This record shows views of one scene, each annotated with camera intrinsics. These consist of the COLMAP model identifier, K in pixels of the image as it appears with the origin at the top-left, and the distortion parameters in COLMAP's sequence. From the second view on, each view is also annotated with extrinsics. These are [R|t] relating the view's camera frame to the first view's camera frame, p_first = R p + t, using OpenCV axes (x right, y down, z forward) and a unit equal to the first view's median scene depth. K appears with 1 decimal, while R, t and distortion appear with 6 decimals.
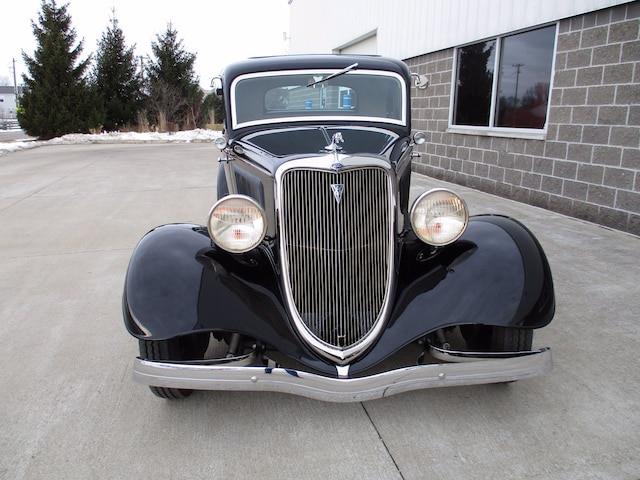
lens RADIAL K [[538.3, 0, 314.3], [0, 538.3, 235.9], [0, 0, 1]] dist [-0.030279, 0.010560]
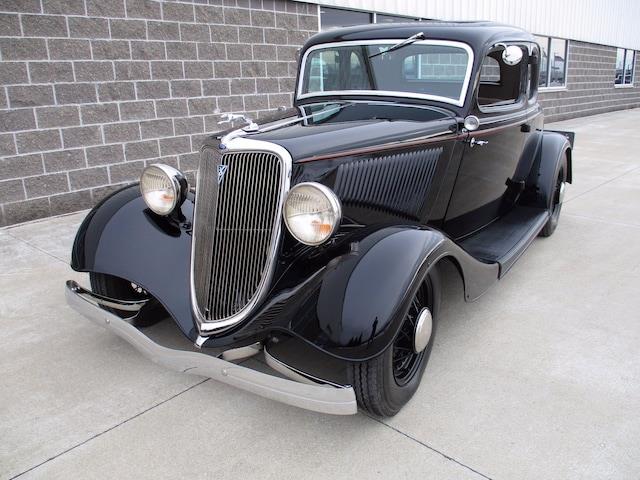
lens RADIAL K [[538.3, 0, 318.1], [0, 538.3, 236.4], [0, 0, 1]] dist [-0.030279, 0.010560]
pose [[-0.566663, -0.223541, 0.793047, -0.480531], [0.210695, 0.891180, 0.401752, -0.275408], [-0.796556, 0.394749, -0.457900, 1.126566]]
